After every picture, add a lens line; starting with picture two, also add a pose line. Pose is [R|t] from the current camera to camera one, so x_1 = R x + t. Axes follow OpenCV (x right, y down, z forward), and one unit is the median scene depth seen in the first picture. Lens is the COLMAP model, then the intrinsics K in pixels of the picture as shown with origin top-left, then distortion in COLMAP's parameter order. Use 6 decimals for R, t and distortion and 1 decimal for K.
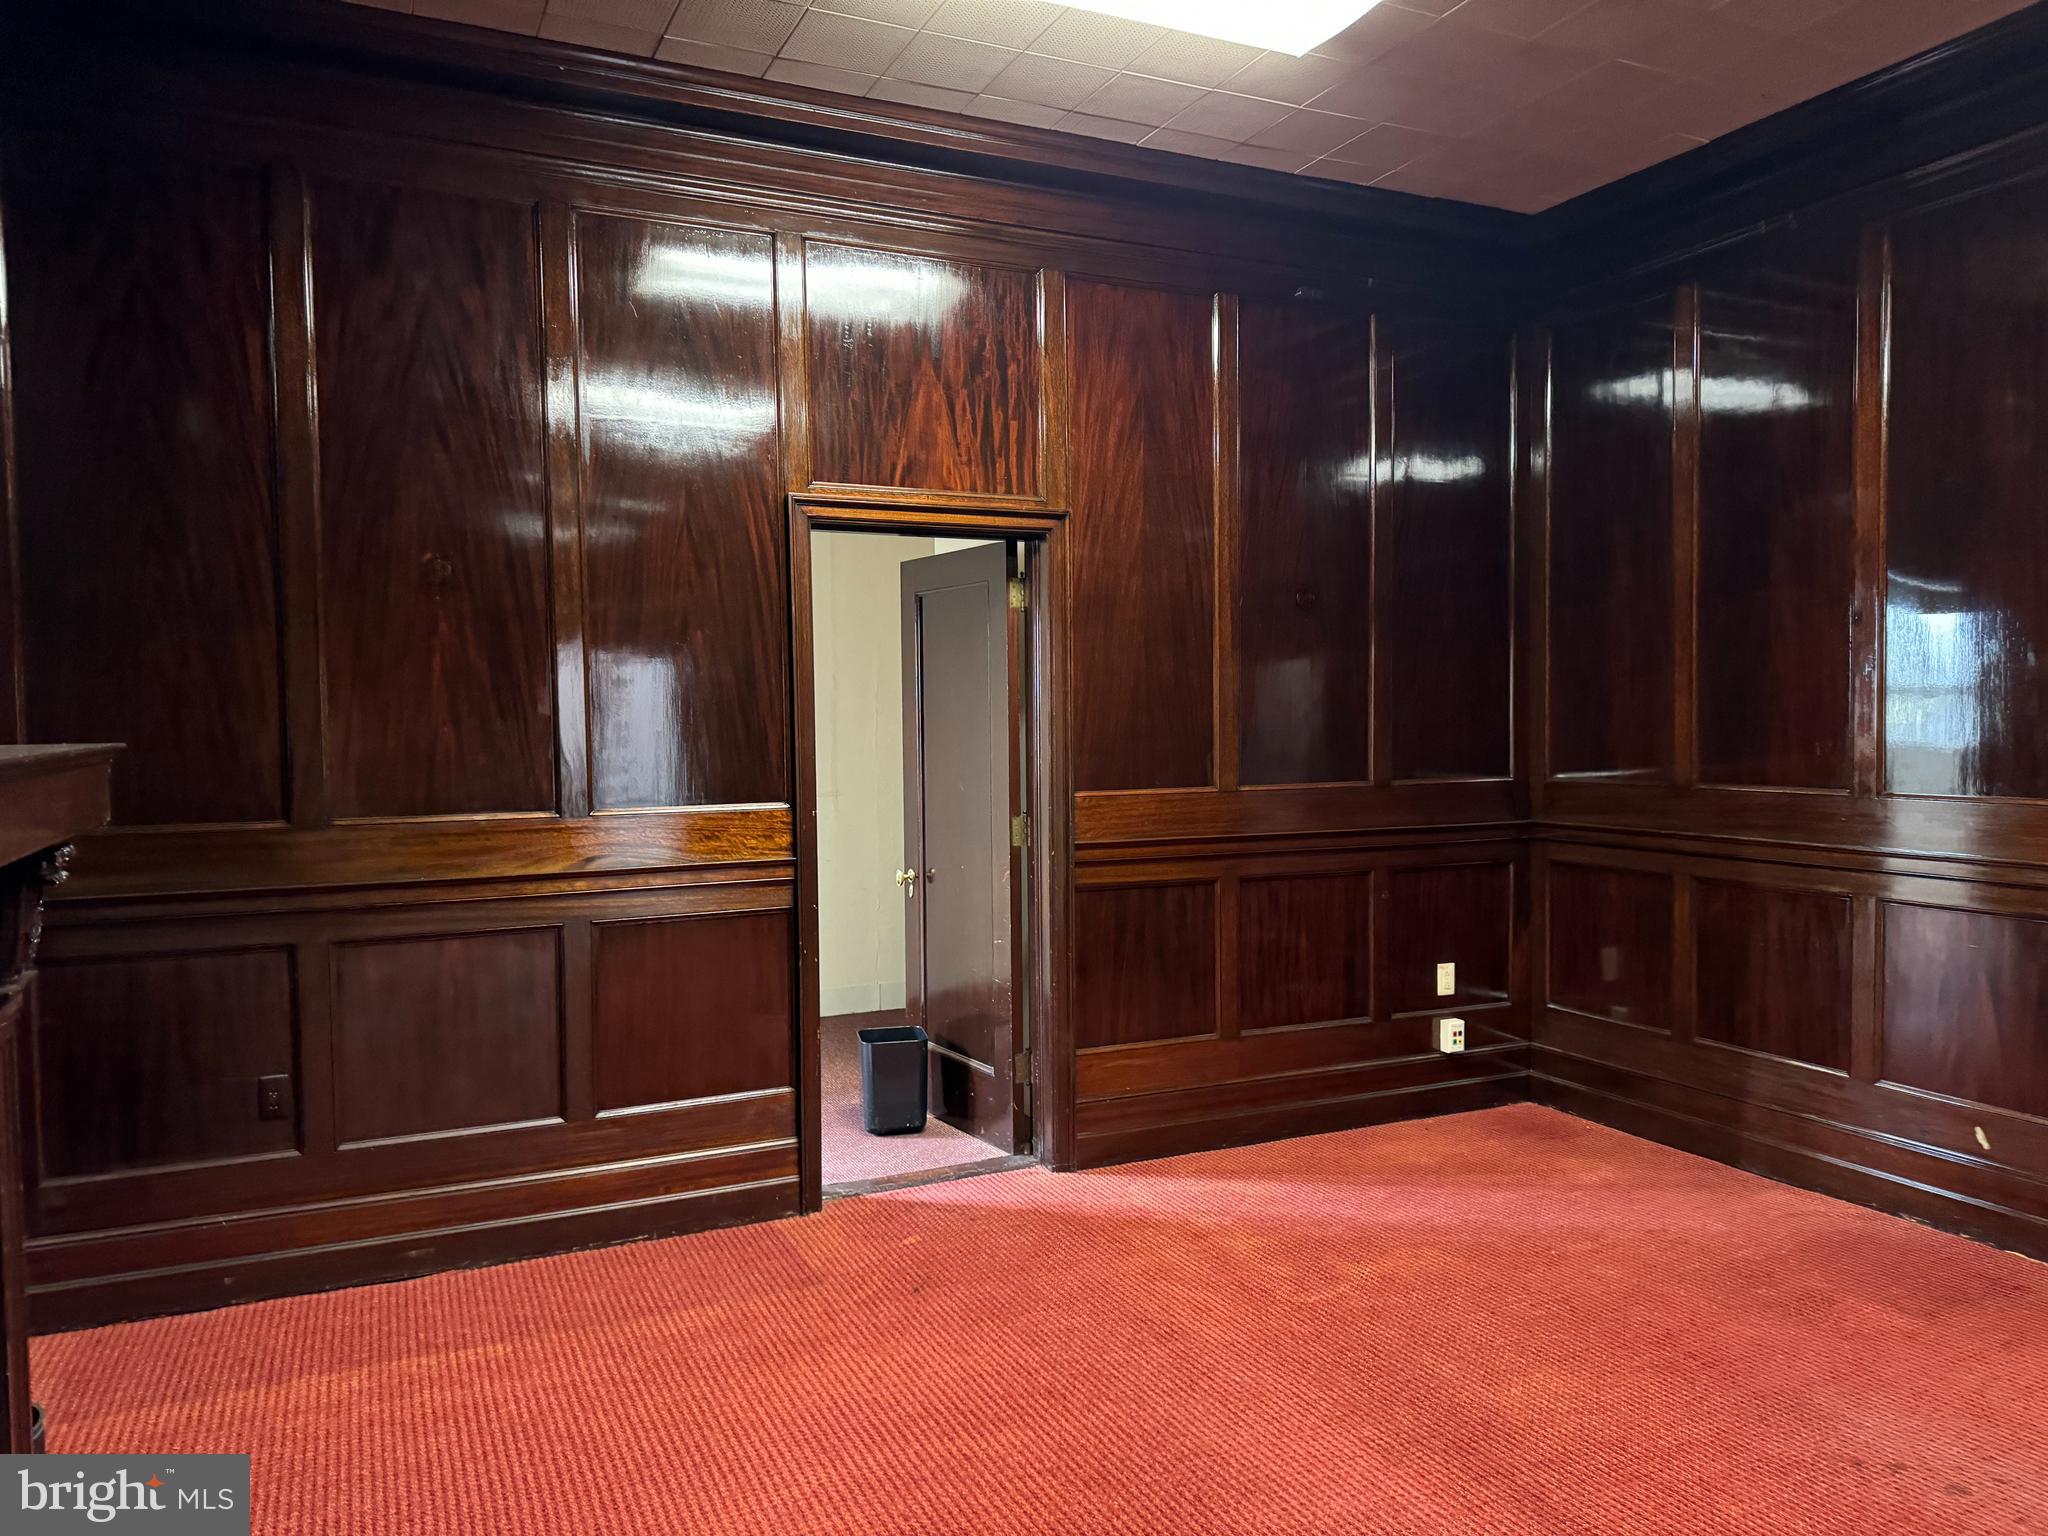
lens RADIAL K [[1464.9, 0, 1019.4], [0, 1464.9, 762.7], [0, 0, 1]] dist [0.093724, -0.092286]
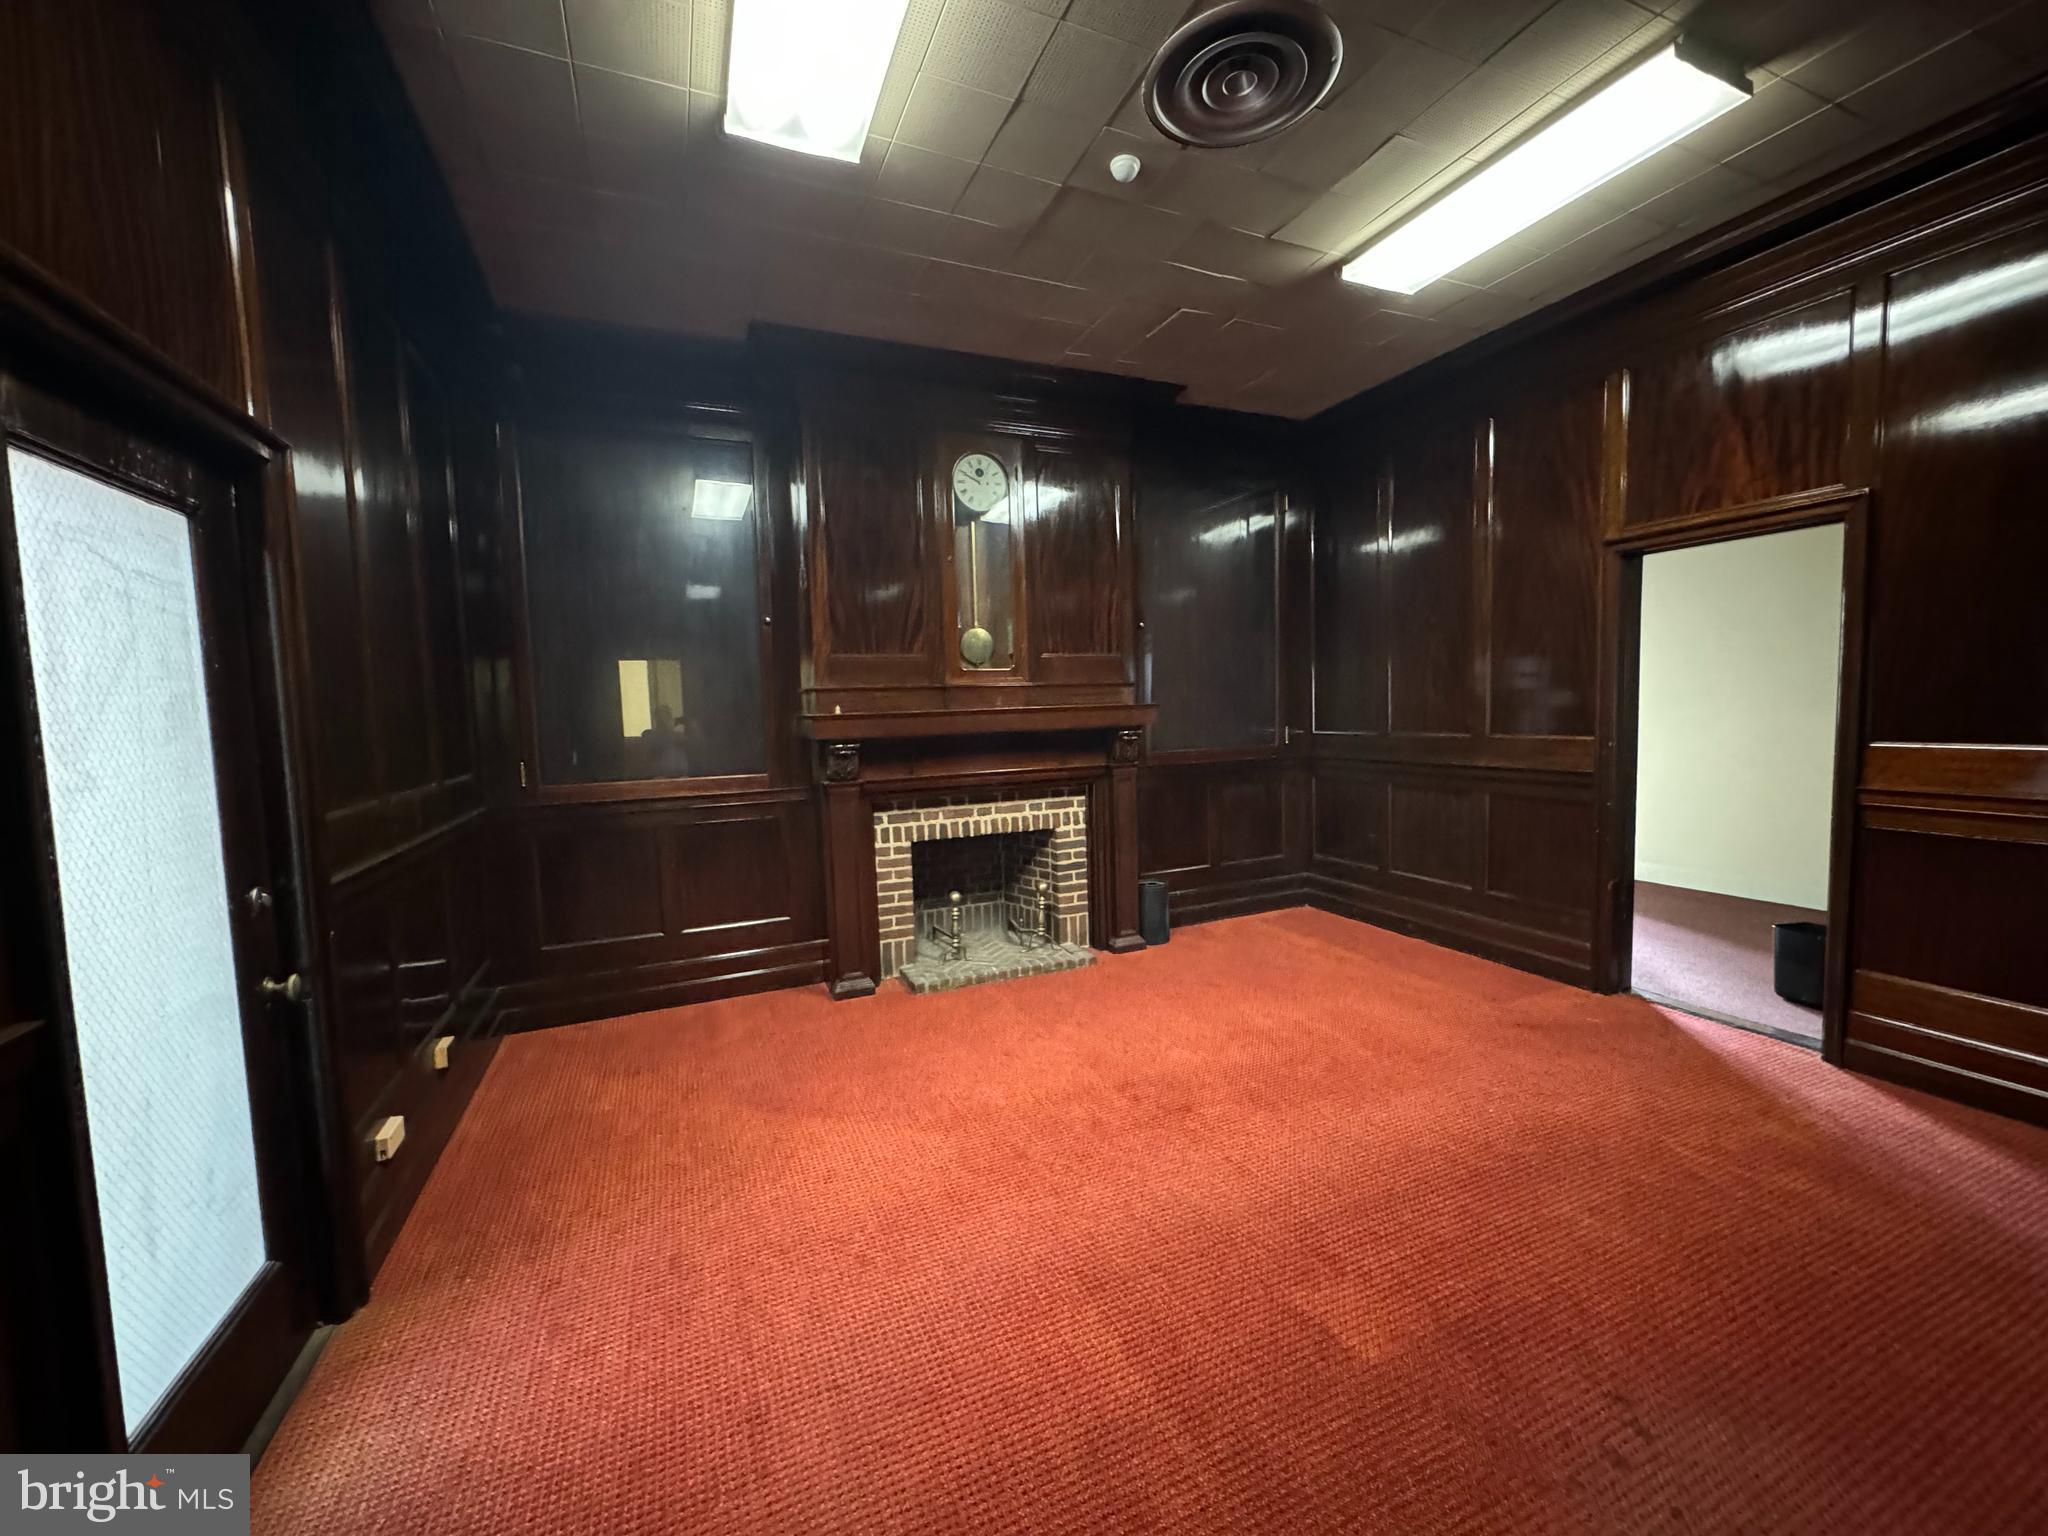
lens RADIAL K [[818.9, 0, 1026.8], [0, 818.9, 770.8], [0, 0, 1]] dist [-0.002430, -0.000277]
pose [[-0.015386, 0.089958, -0.995827, 0.711596], [-0.014603, 0.995818, 0.090183, -0.005903], [0.999775, 0.015930, -0.014008, 0.383694]]
